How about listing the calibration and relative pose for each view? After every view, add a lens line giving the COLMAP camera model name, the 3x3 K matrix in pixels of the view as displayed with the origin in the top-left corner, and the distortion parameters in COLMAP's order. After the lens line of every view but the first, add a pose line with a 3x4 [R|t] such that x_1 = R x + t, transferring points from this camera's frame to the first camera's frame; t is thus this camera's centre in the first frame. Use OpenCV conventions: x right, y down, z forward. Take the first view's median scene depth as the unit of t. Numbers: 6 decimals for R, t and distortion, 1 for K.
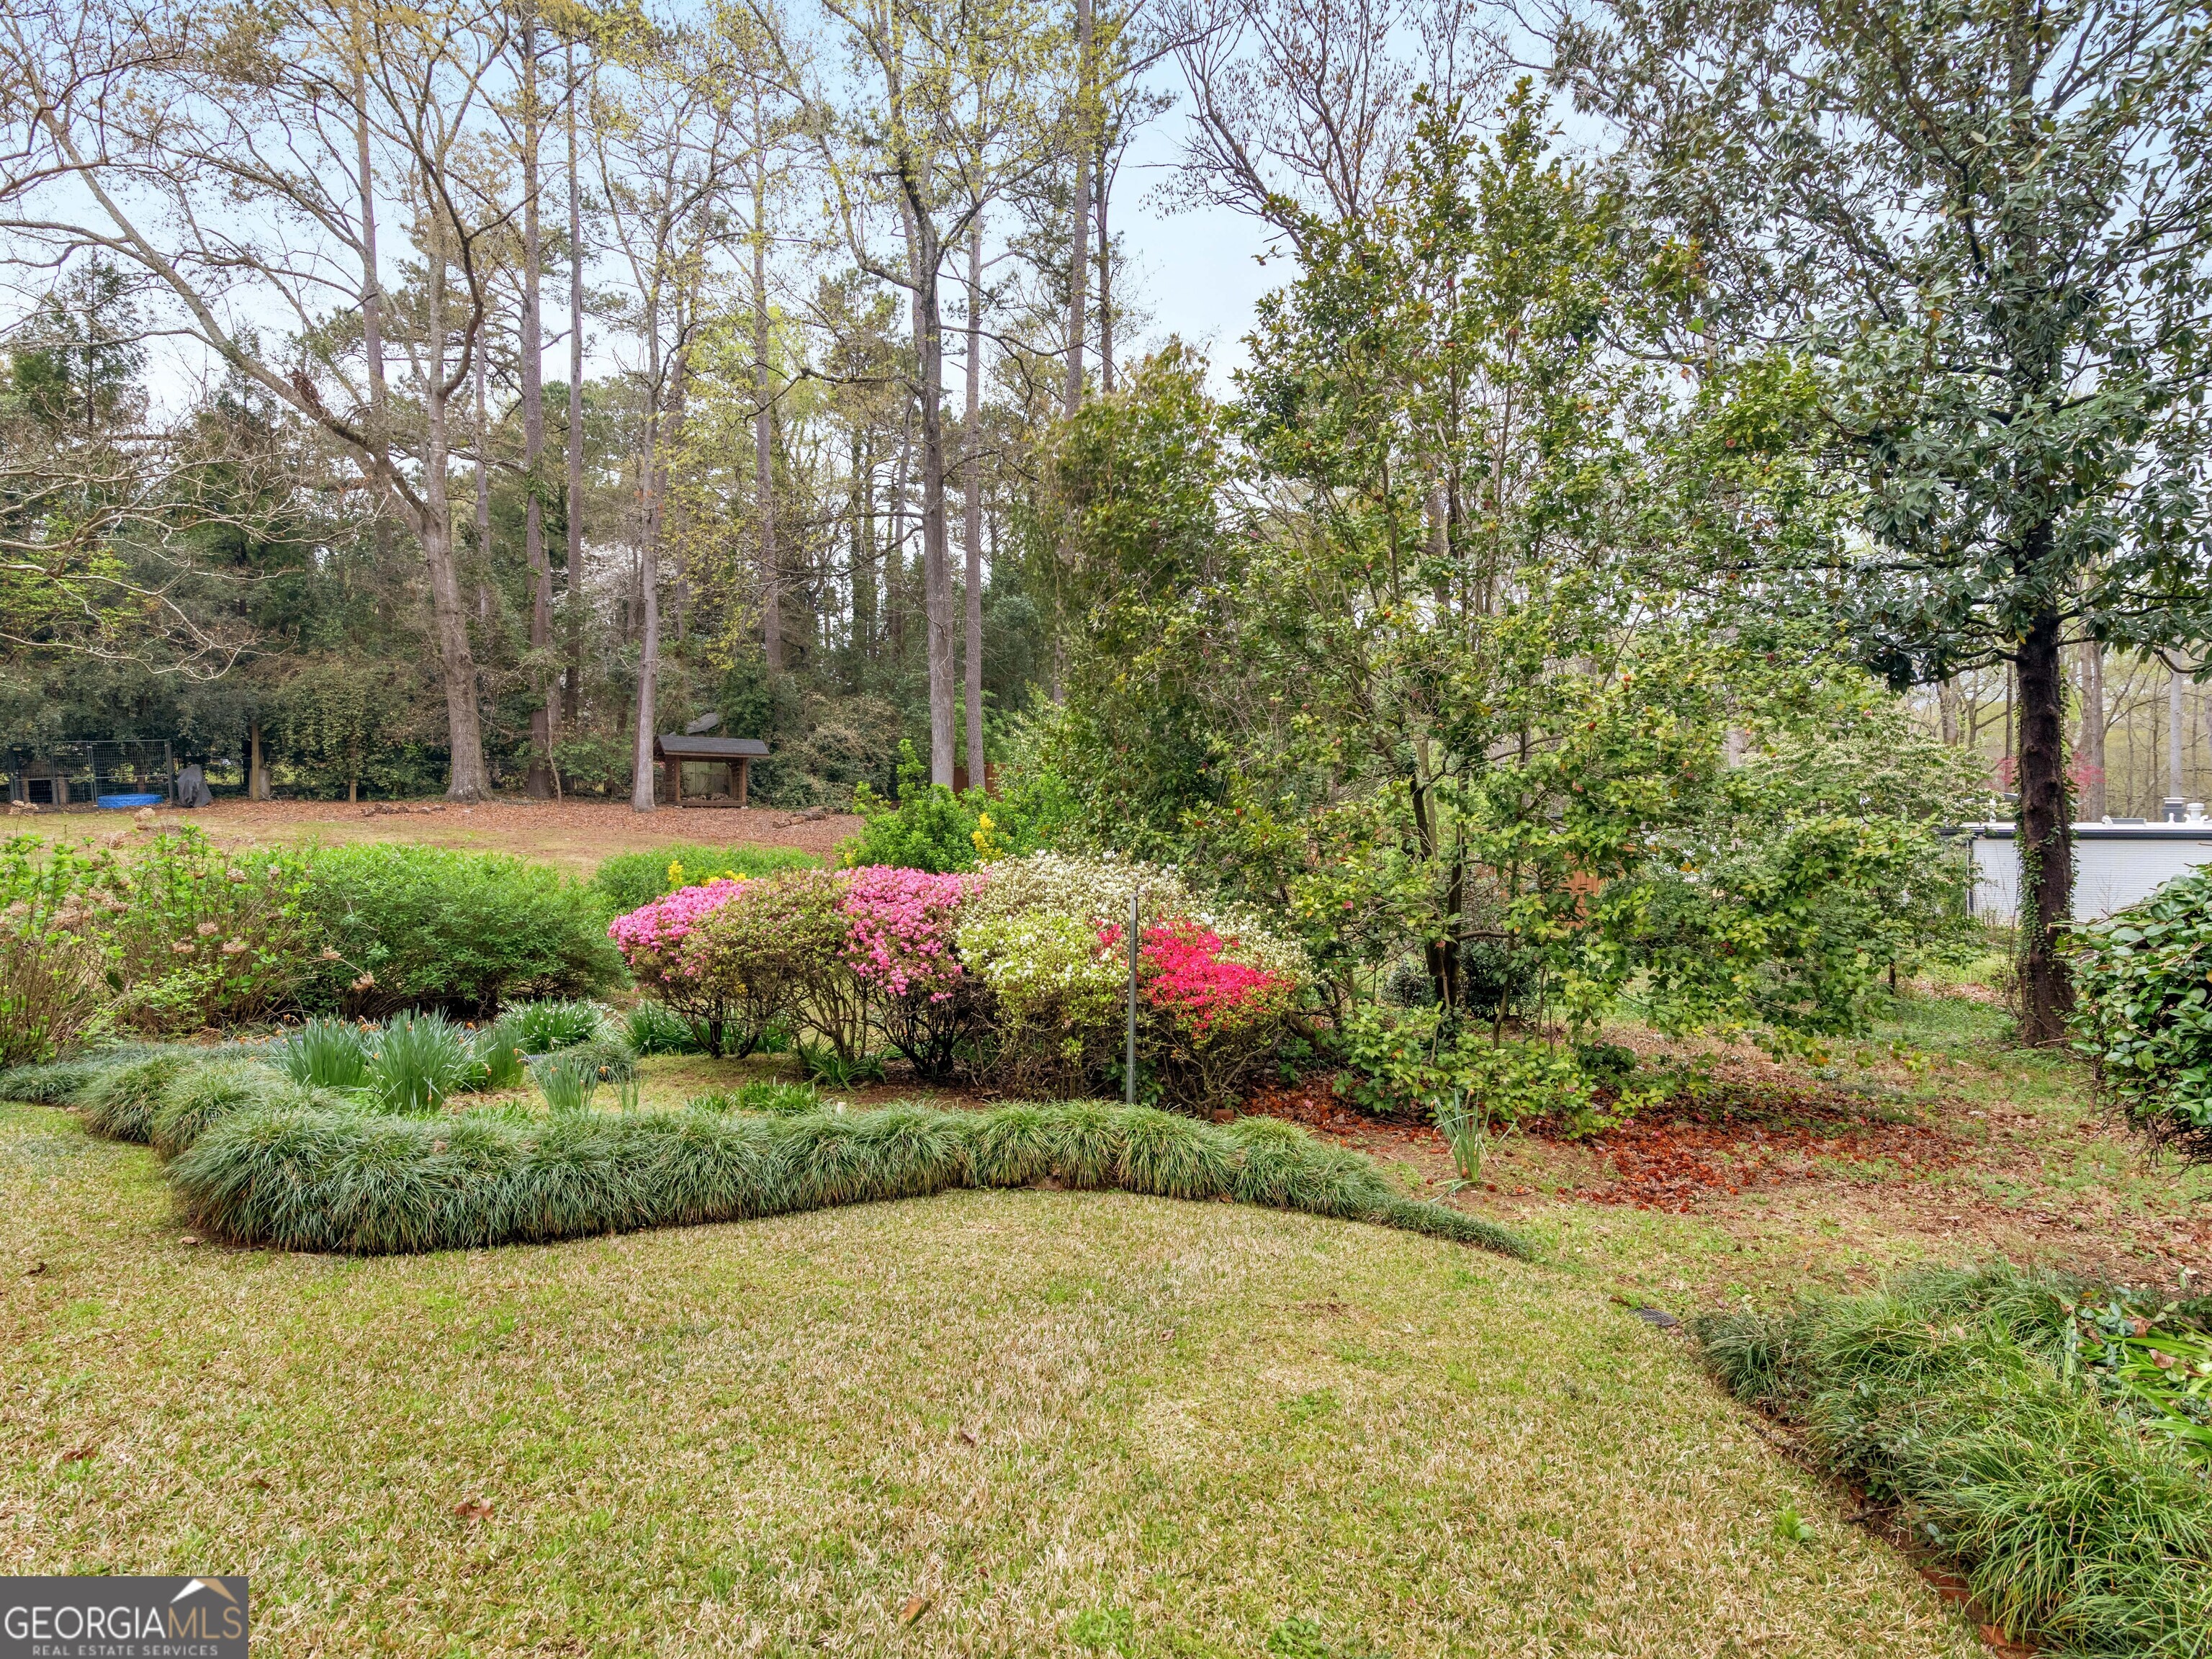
lens RADIAL K [[1161.1, 0, 1103.3], [0, 1161.1, 813.9], [0, 0, 1]] dist [-0.000300, -0.000150]
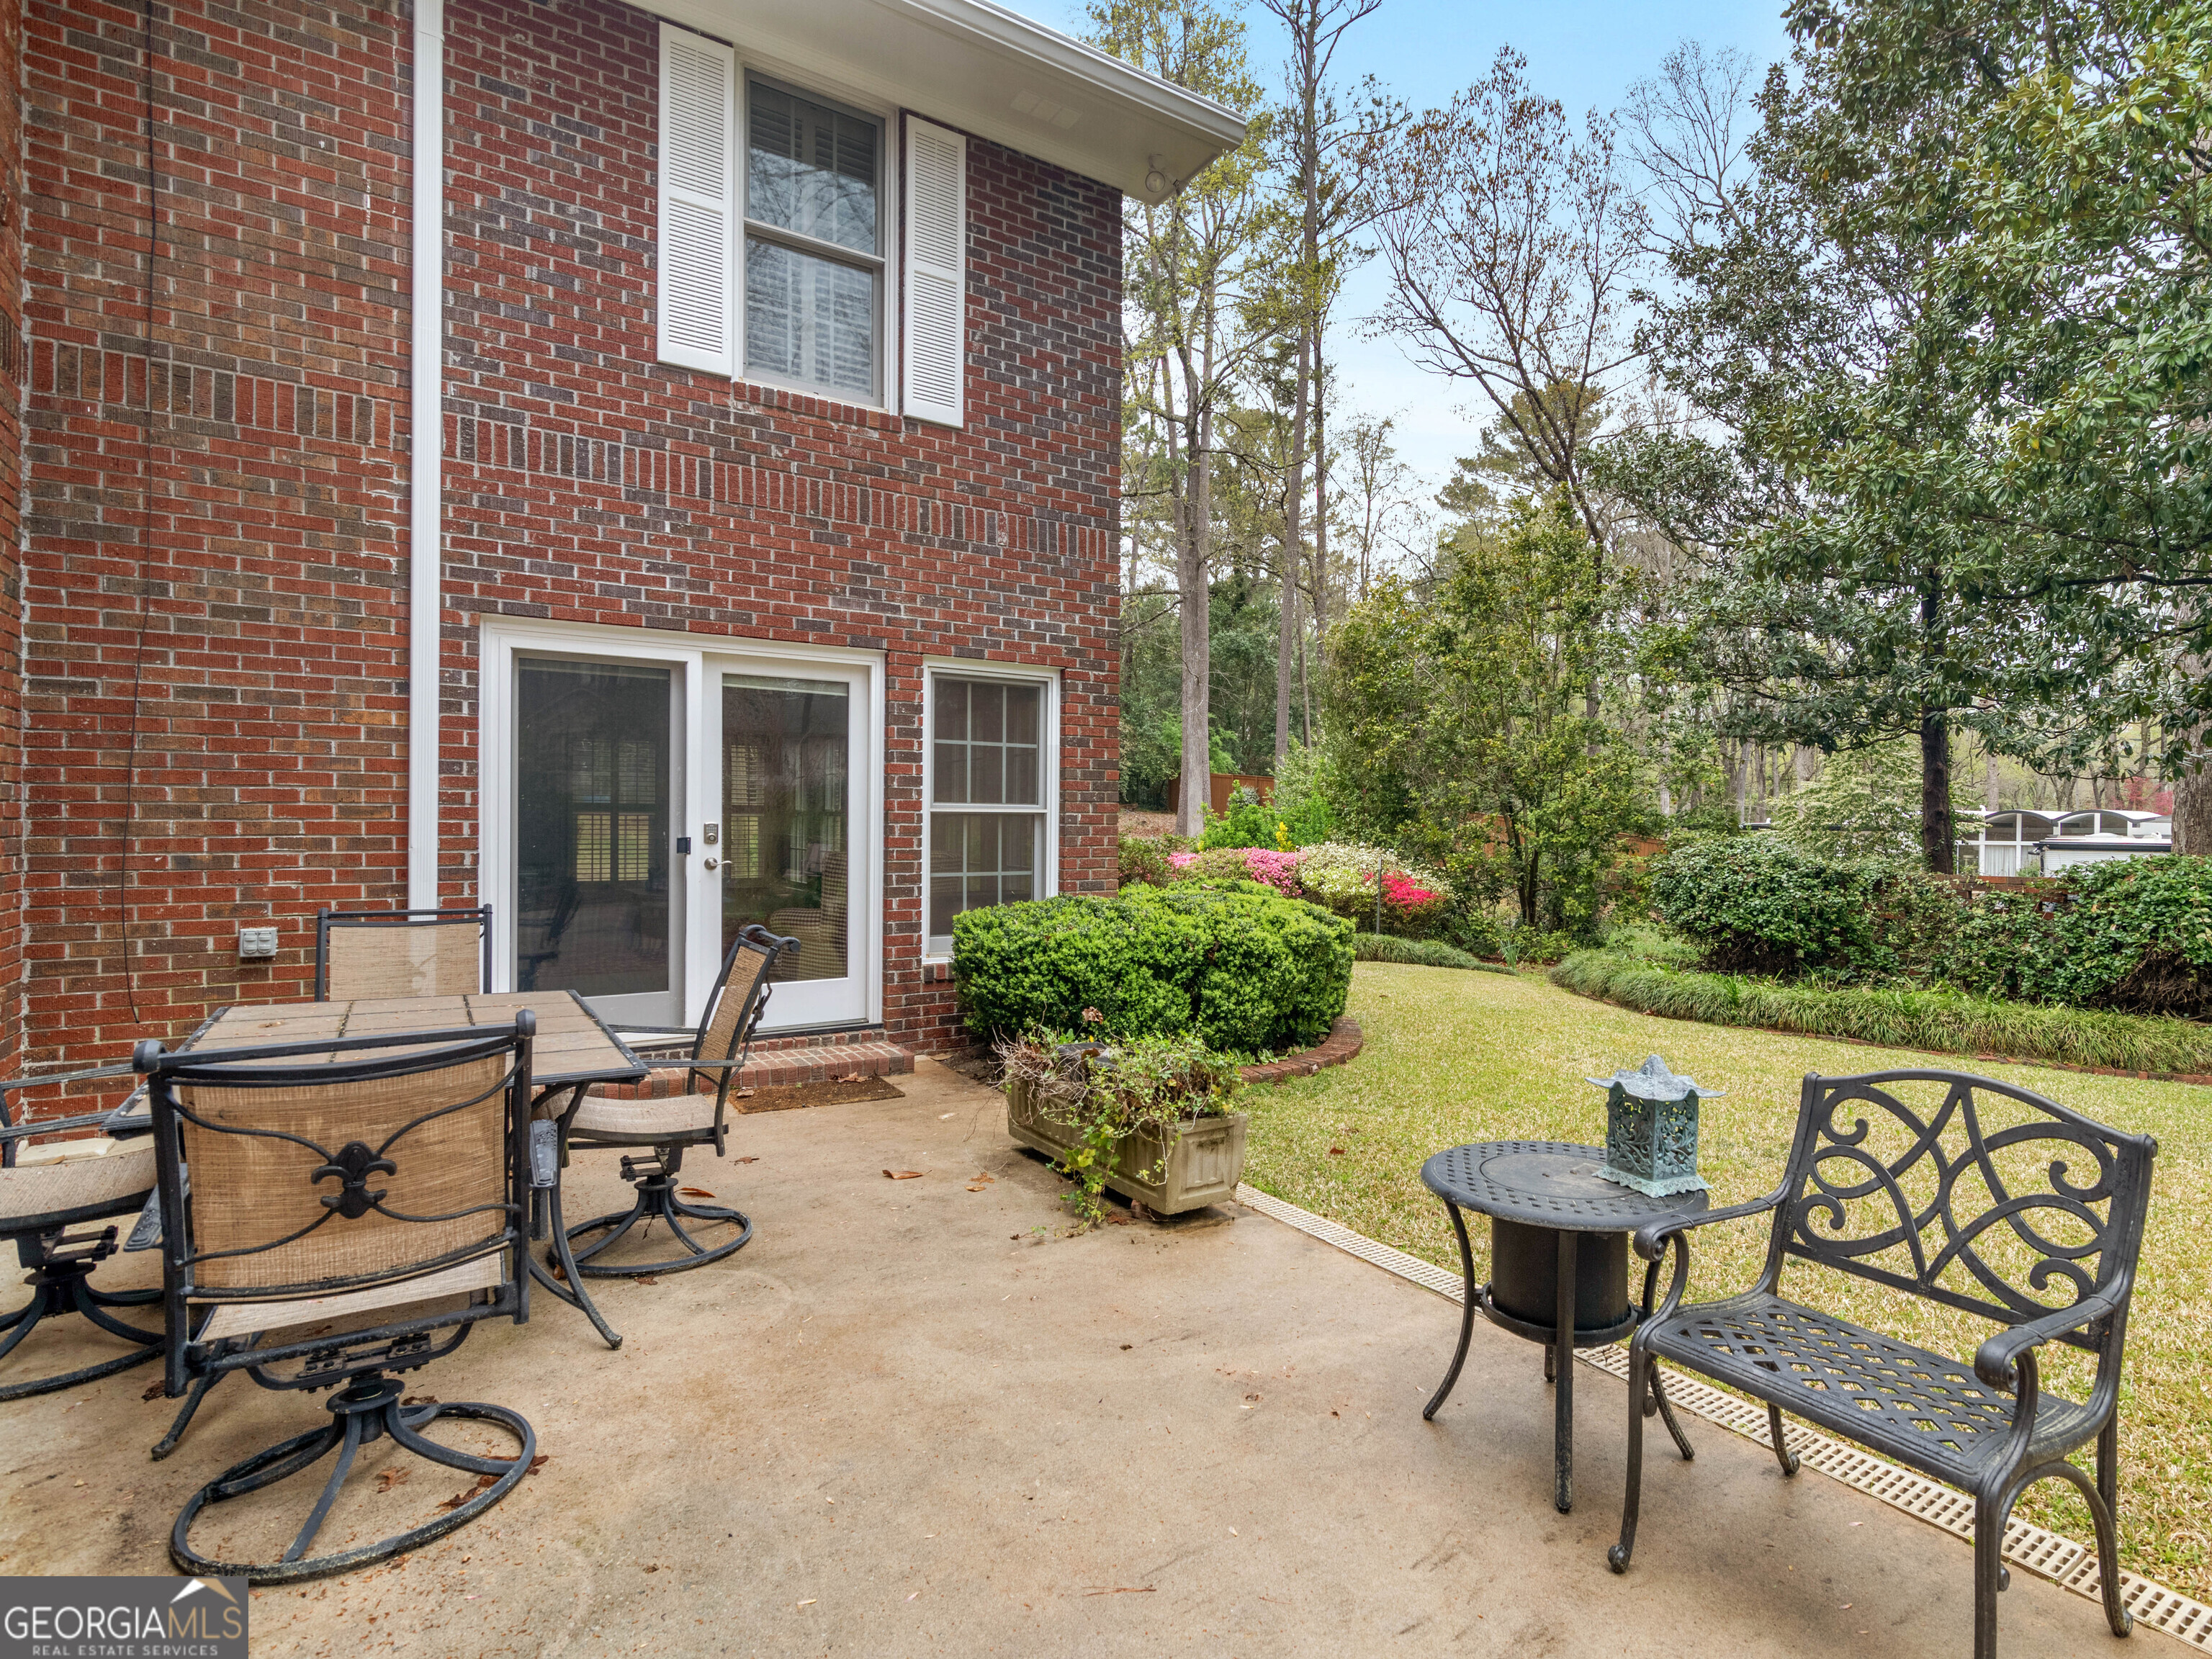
lens RADIAL K [[1131.8, 0, 1200.3], [0, 1131.8, 821.3], [0, 0, 1]] dist [-0.001289, -0.000358]
pose [[0.996963, 0.011765, -0.076981, -0.134145], [-0.011286, 0.999914, 0.006658, -0.017759], [0.077053, -0.005769, 0.997010, -1.125341]]
